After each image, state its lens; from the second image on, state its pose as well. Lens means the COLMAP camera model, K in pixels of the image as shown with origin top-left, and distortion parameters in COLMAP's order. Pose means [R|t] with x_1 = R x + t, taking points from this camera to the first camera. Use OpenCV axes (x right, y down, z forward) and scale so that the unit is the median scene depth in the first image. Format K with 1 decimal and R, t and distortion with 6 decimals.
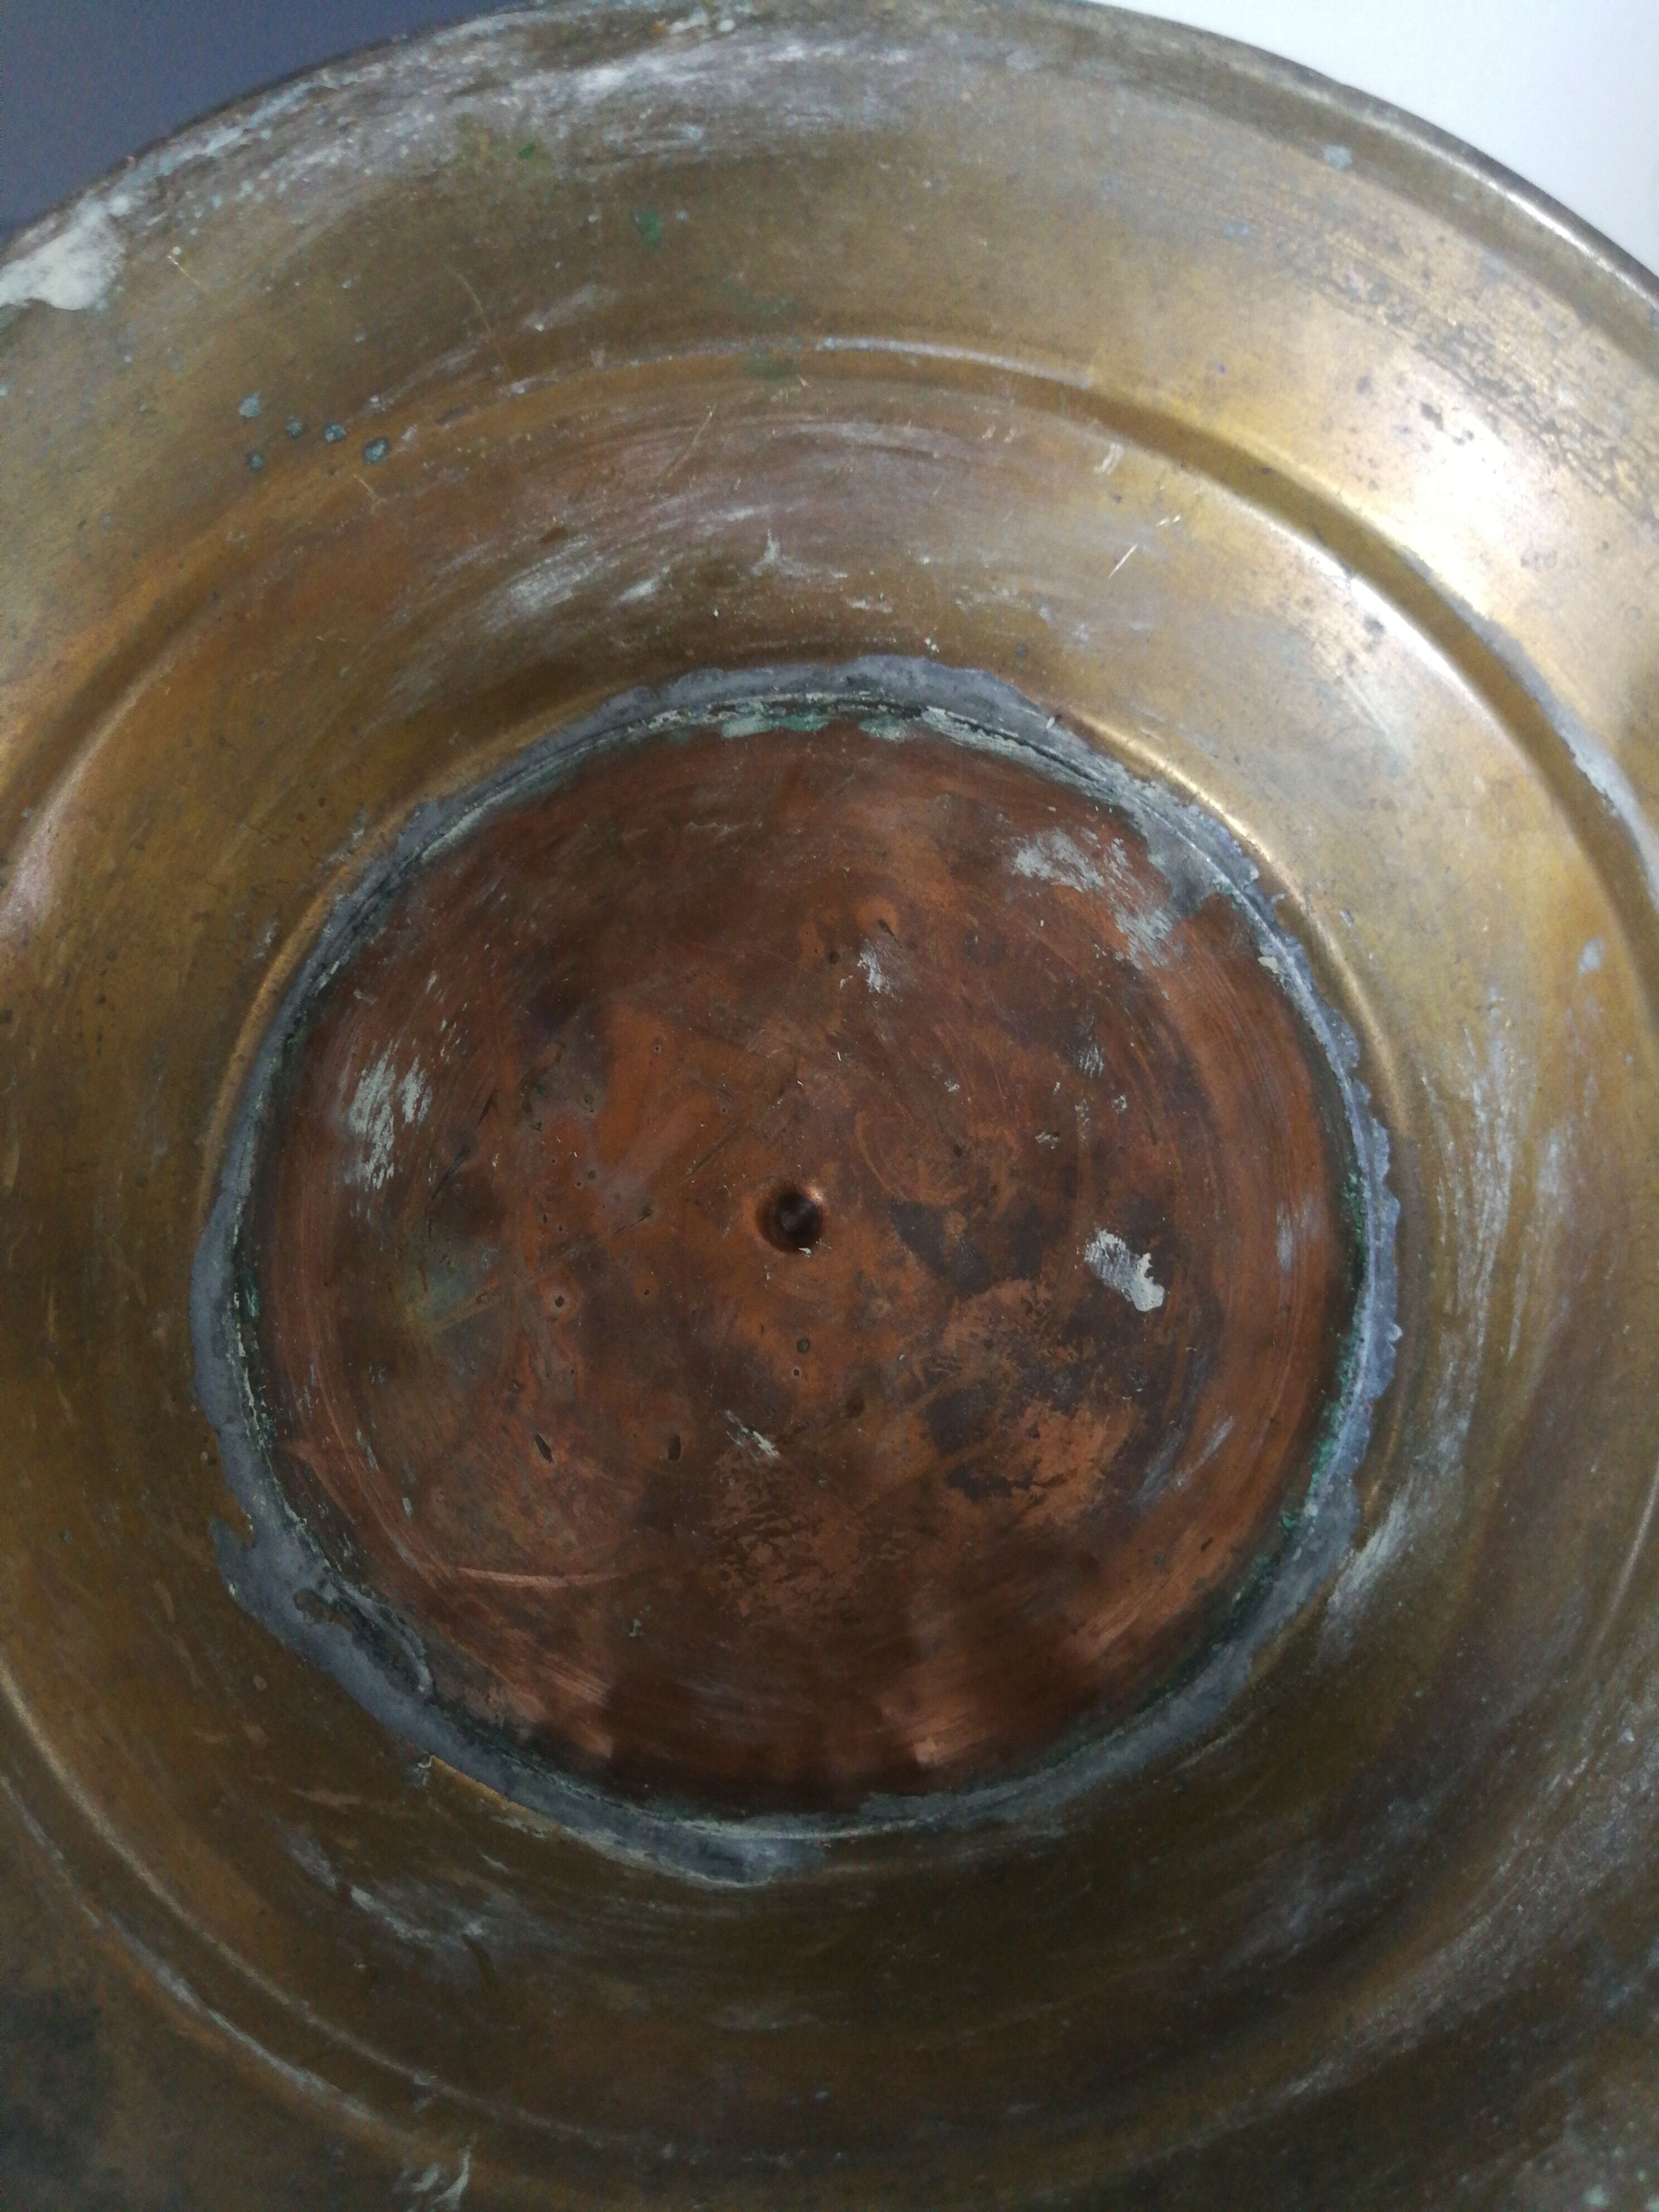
lens RADIAL K [[1858.5, 0, 829.0], [0, 1858.5, 1117.1], [0, 0, 1]] dist [-0.031800, 0.044641]
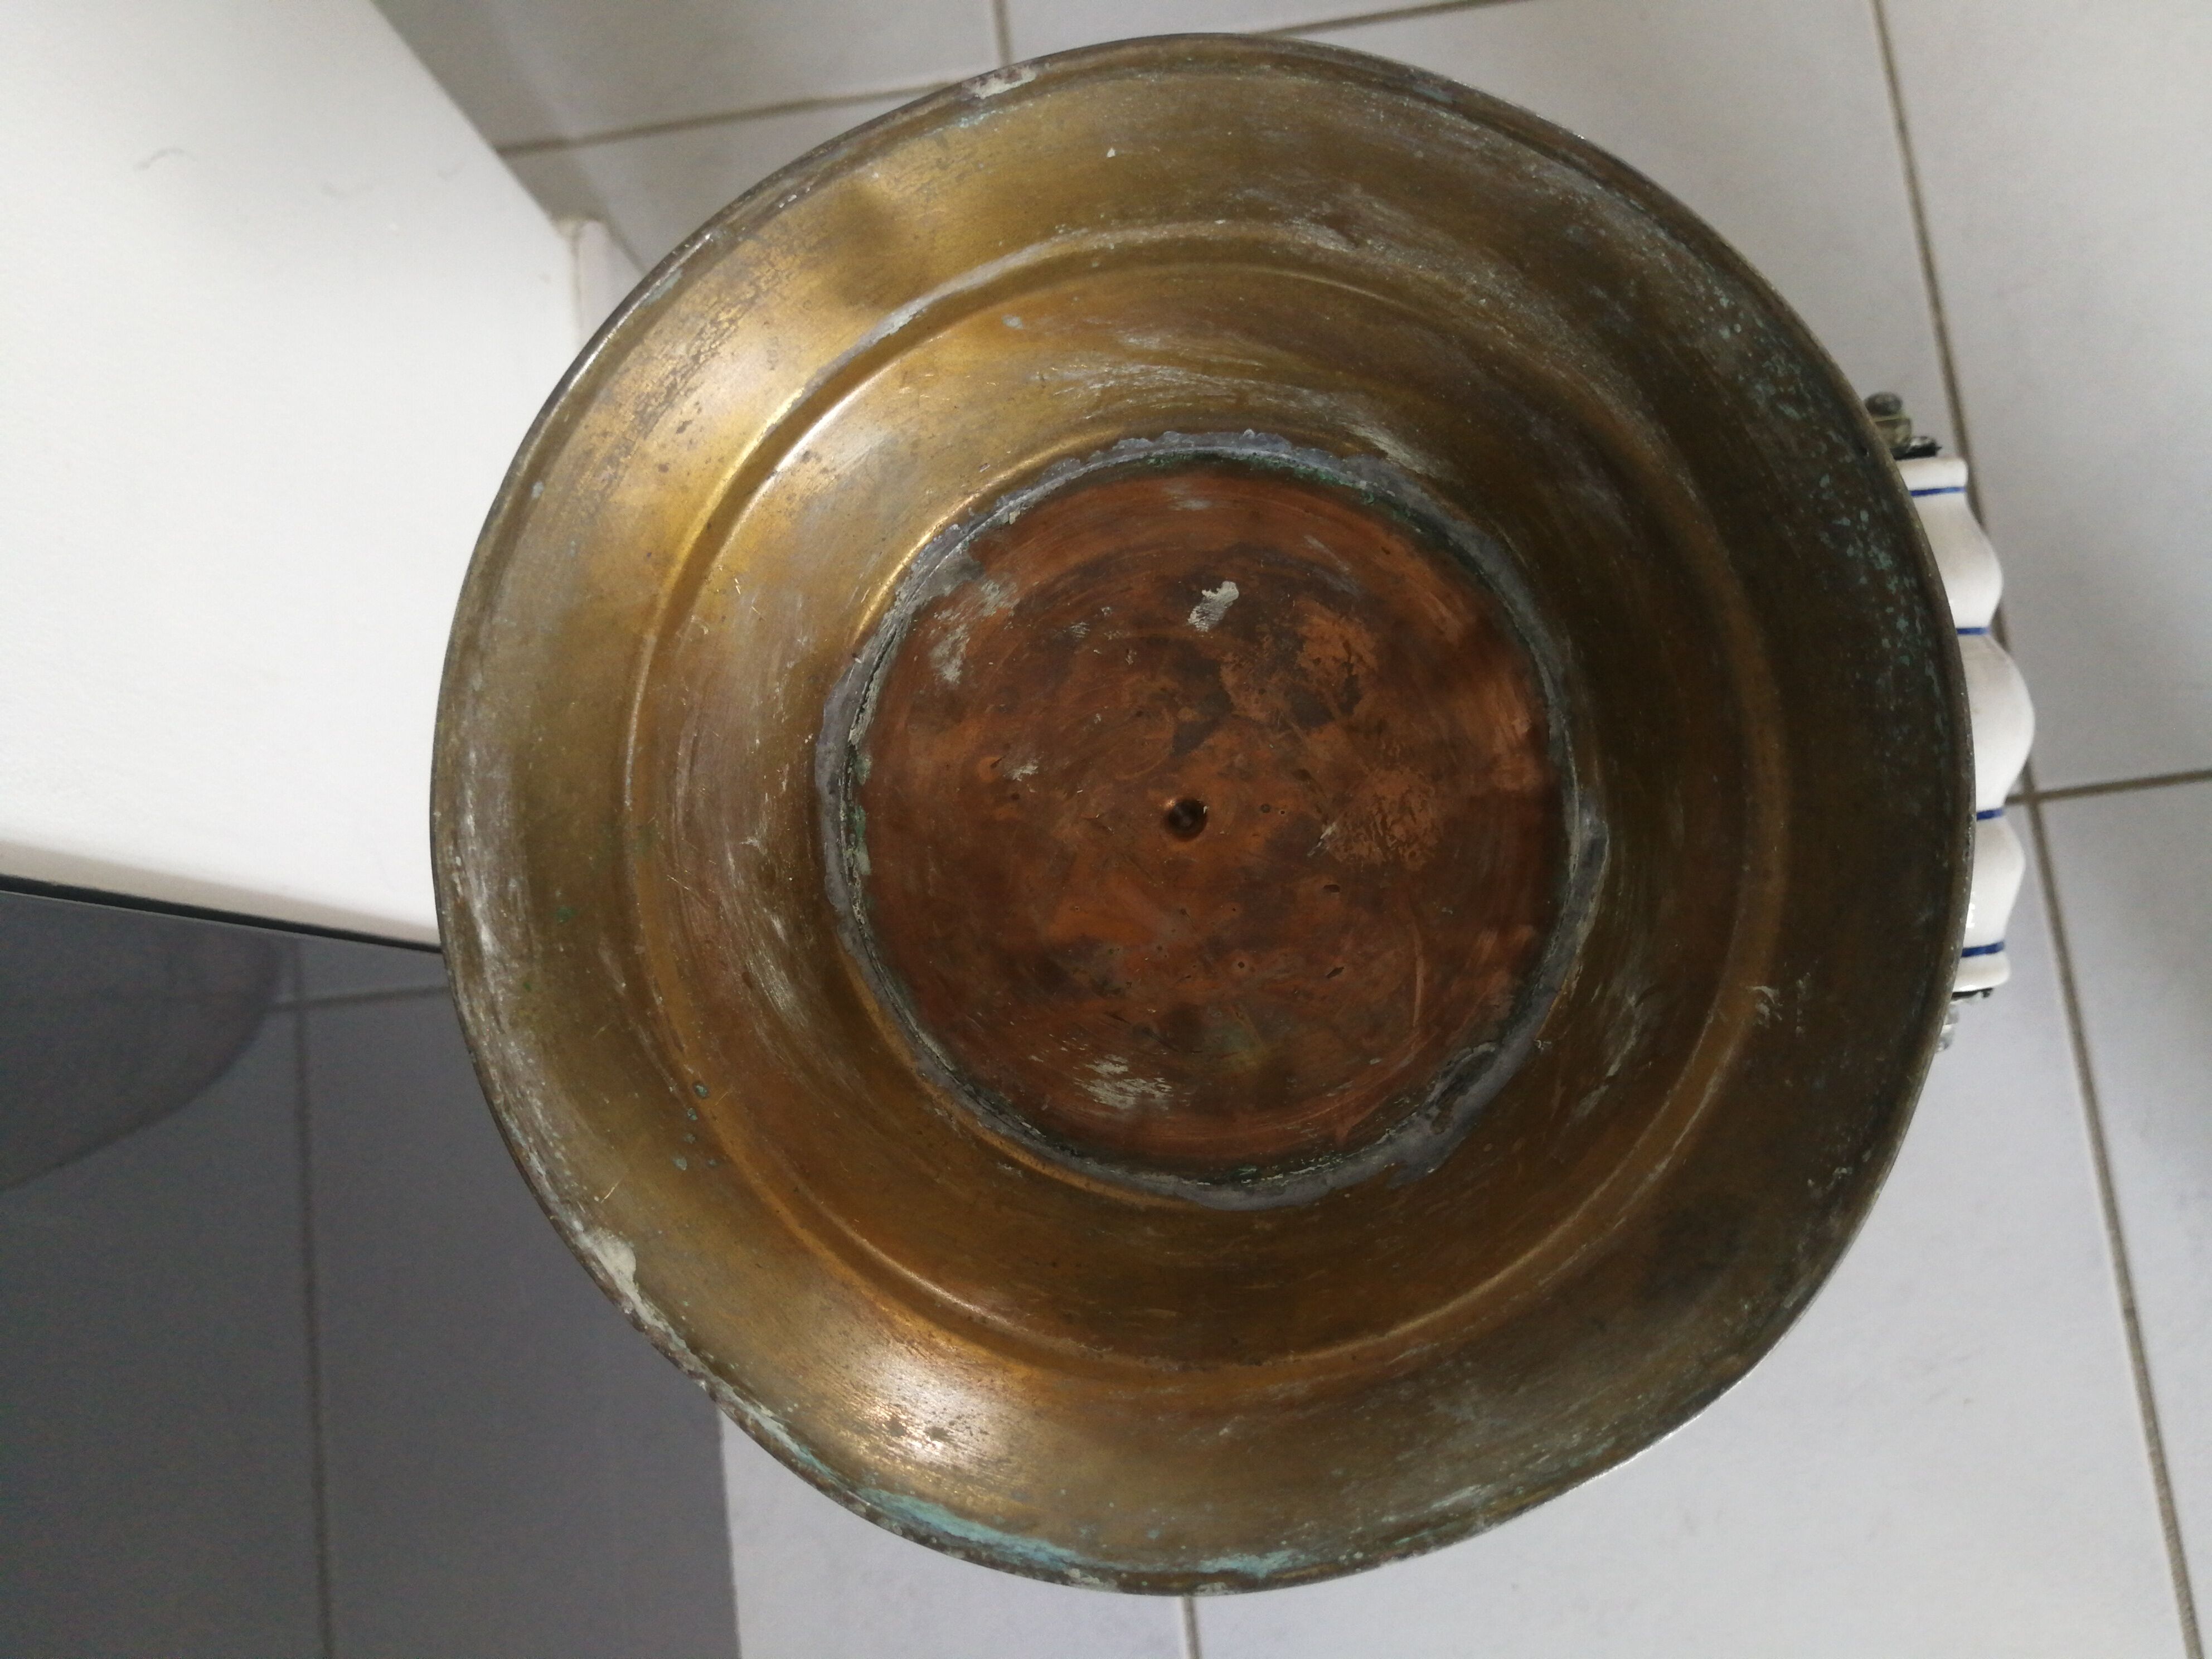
lens RADIAL K [[1858.5, 0, 1099.3], [0, 1858.5, 829.9], [0, 0, 1]] dist [-0.031800, 0.044641]
pose [[-0.020169, -0.998974, 0.040549, -0.093638], [0.999719, -0.019646, 0.013254, -0.039156], [-0.012443, 0.040805, 0.999090, -0.571347]]
